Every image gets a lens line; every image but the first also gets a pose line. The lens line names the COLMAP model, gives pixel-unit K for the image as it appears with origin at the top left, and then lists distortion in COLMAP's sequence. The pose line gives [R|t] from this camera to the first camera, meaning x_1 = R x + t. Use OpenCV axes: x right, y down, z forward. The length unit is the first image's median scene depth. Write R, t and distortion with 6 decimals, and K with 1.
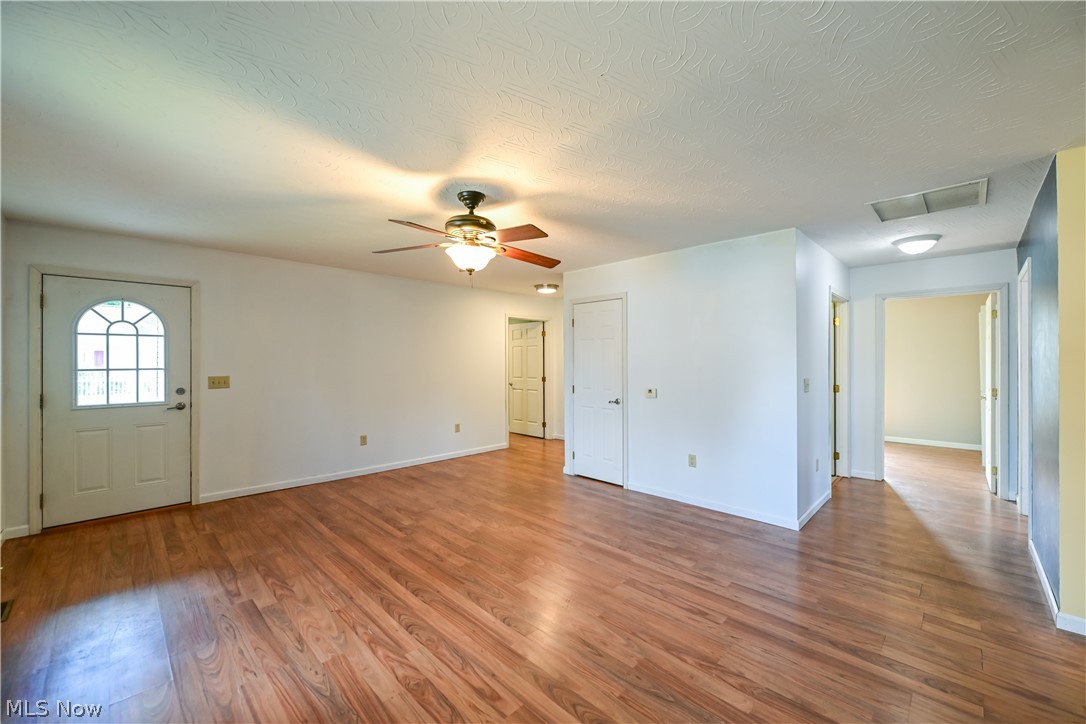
lens RADIAL K [[431.6, 0, 550.8], [0, 431.6, 359.2], [0, 0, 1]] dist [-0.002137, -0.000177]
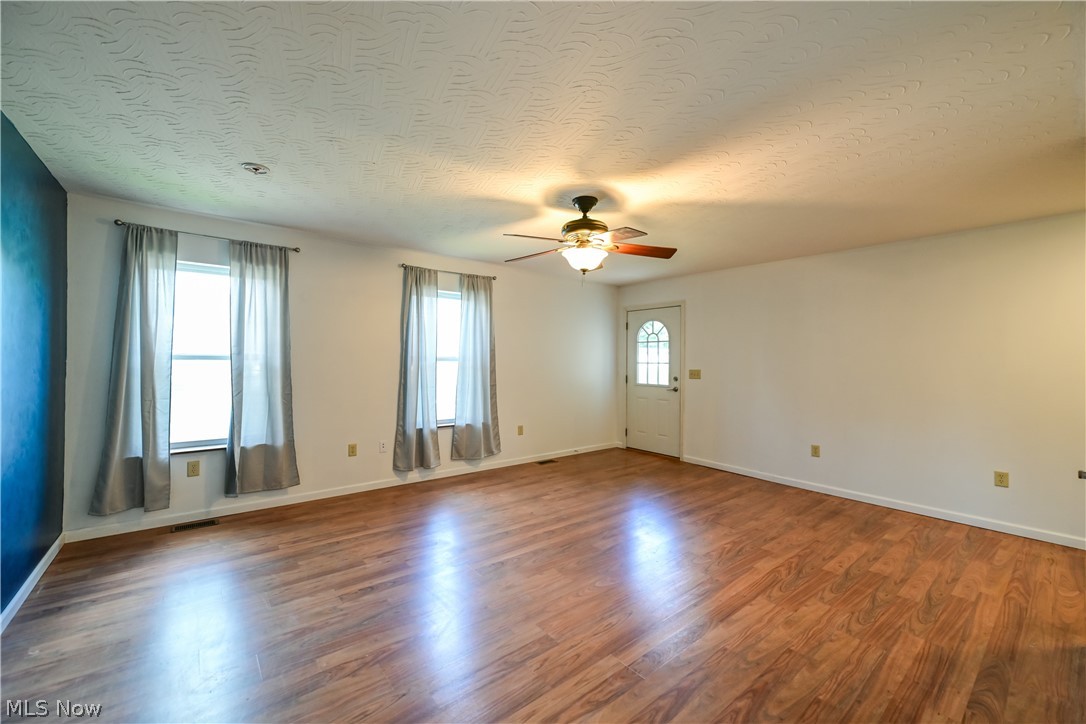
lens RADIAL K [[431.7, 0, 536.0], [0, 431.7, 364.5], [0, 0, 1]] dist [-0.000534, 0.000018]
pose [[-0.129006, 0.011776, -0.991574, 0.915273], [-0.006359, 0.999899, 0.012702, 0.015291], [0.991623, 0.007944, -0.128918, 1.043111]]
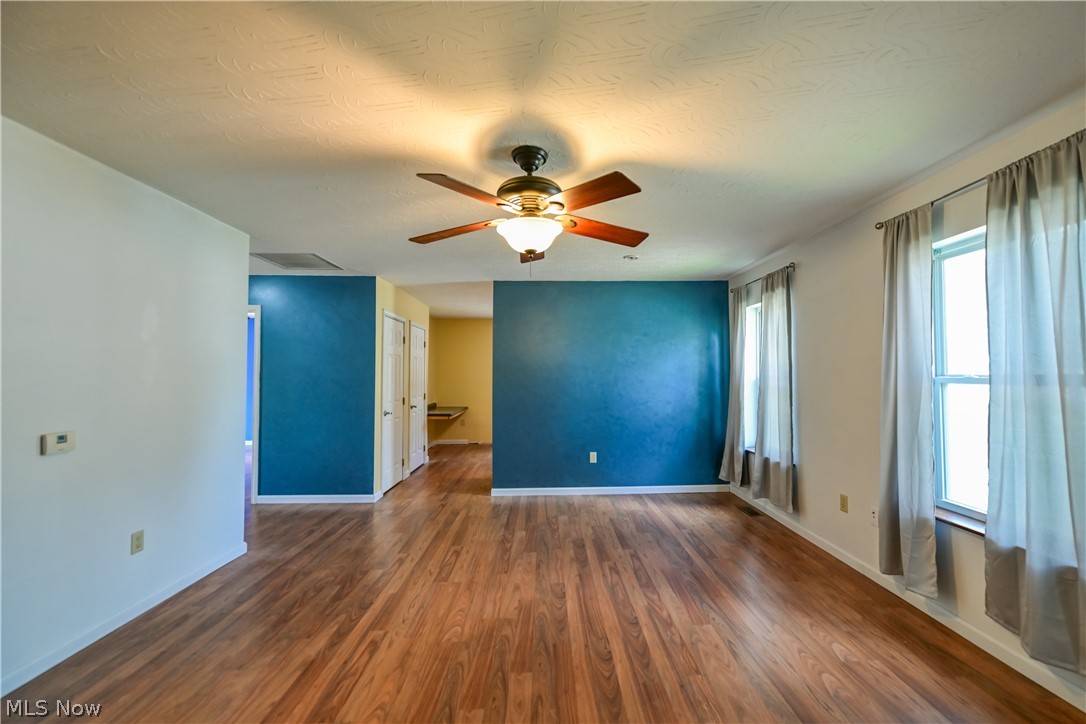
lens RADIAL K [[439.3, 0, 560.4], [0, 439.3, 359.8], [0, 0, 1]] dist [-0.001513, -0.000226]
pose [[-0.726762, 0.028192, 0.686311, -0.771869], [0.000617, 0.999184, -0.040390, 0.013744], [-0.686889, -0.028930, -0.726186, 1.558697]]
